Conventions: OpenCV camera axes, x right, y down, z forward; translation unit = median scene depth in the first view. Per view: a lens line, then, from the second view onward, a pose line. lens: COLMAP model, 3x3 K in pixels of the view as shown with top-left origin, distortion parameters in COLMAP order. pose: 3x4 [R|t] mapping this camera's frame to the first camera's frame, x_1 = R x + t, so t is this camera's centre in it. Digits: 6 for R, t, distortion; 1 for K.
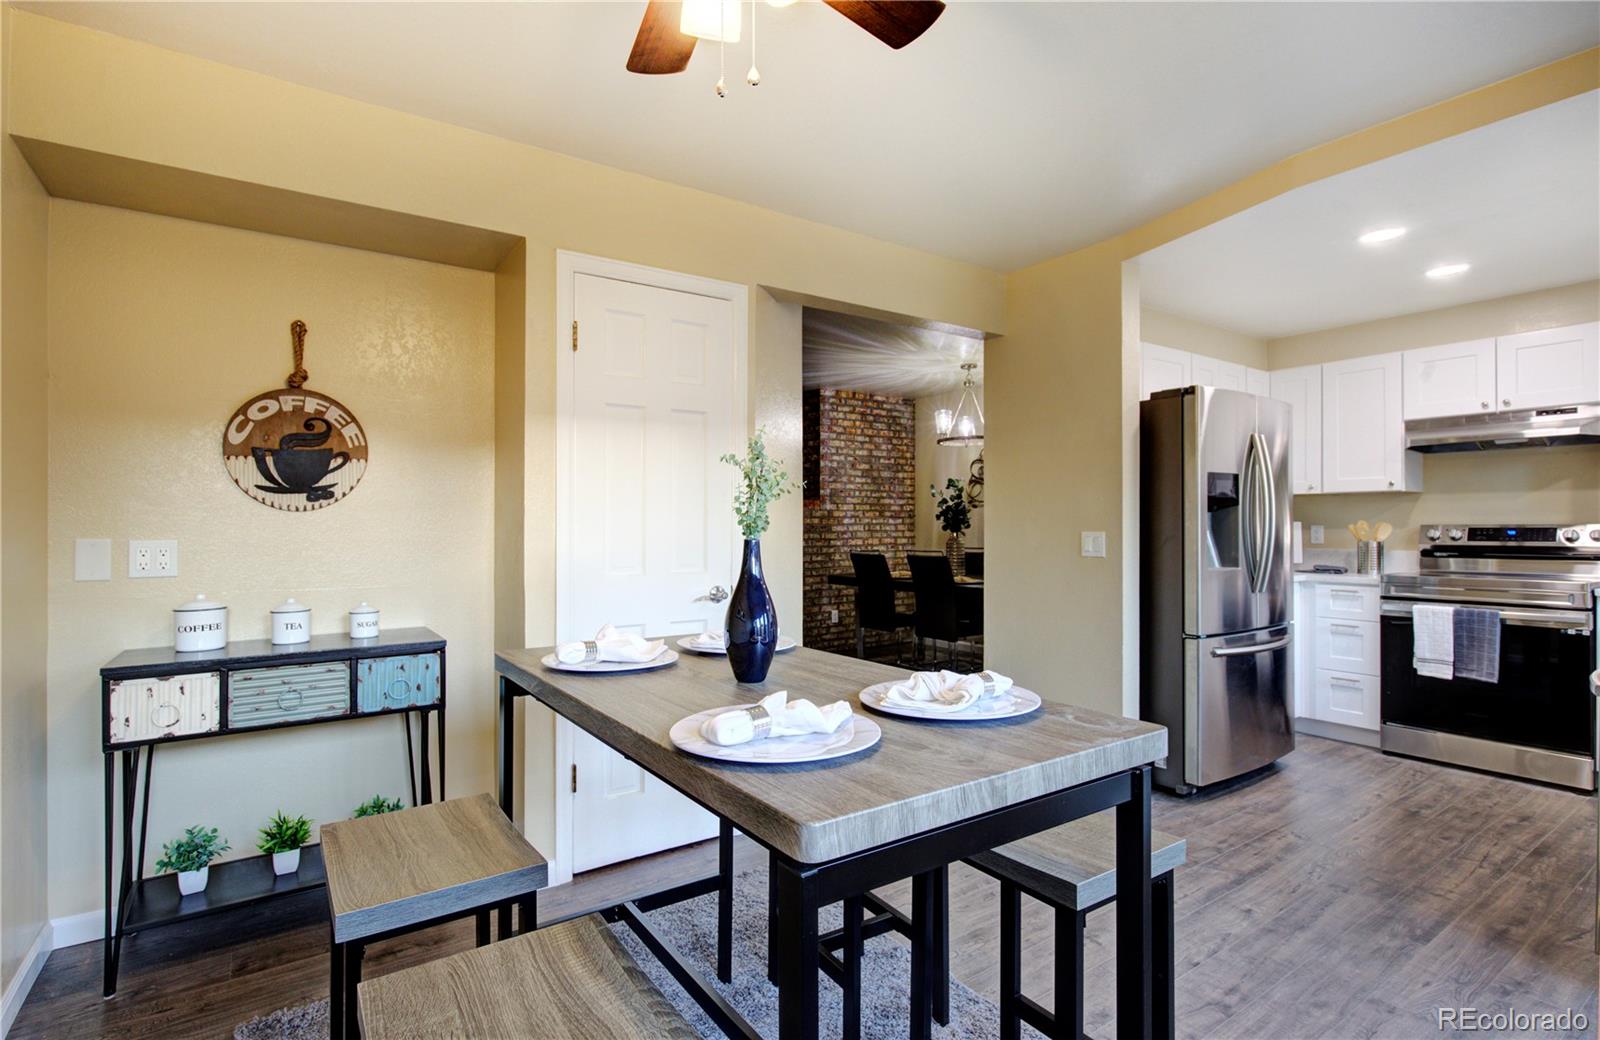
lens RADIAL K [[772.7, 0, 806.7], [0, 772.7, 531.2], [0, 0, 1]] dist [-0.003152, -0.000290]
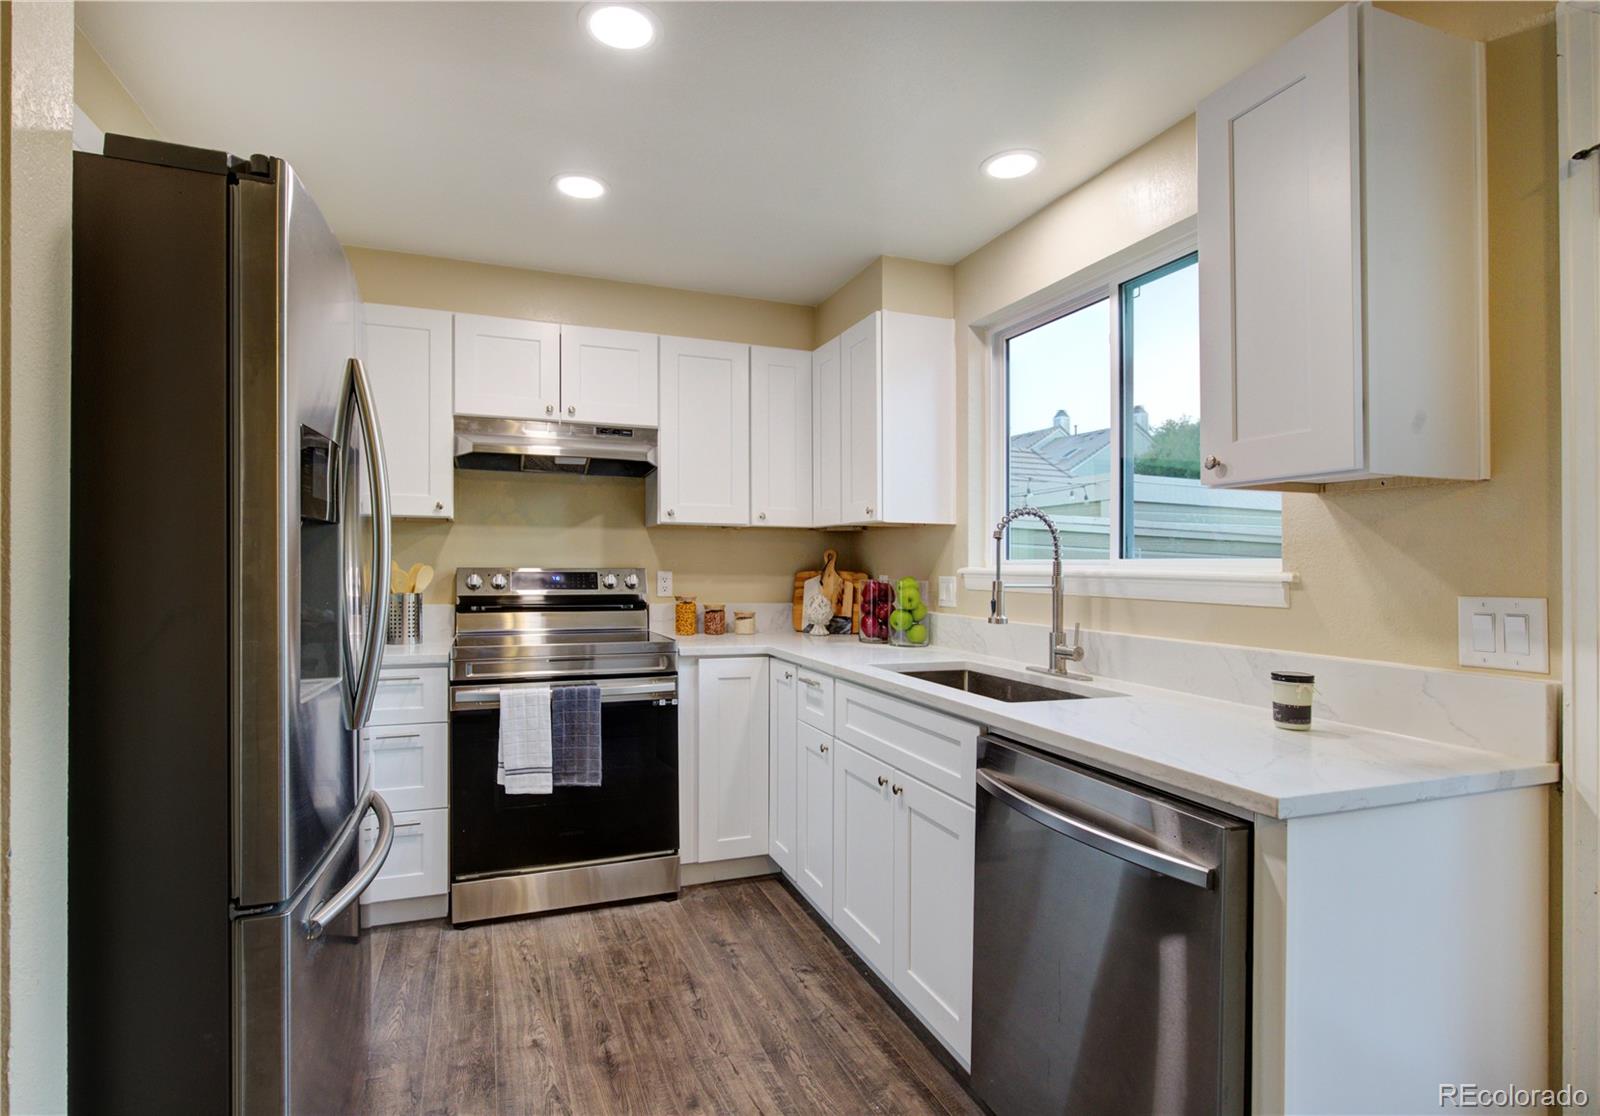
lens RADIAL K [[785.4, 0, 746.5], [0, 785.4, 566.7], [0, 0, 1]] dist [-0.003729, -0.001025]
pose [[0.283049, 0.002699, 0.959102, 0.208663], [-0.002272, 0.999995, -0.002144, -0.009562], [-0.959103, -0.001572, 0.283053, 0.628194]]
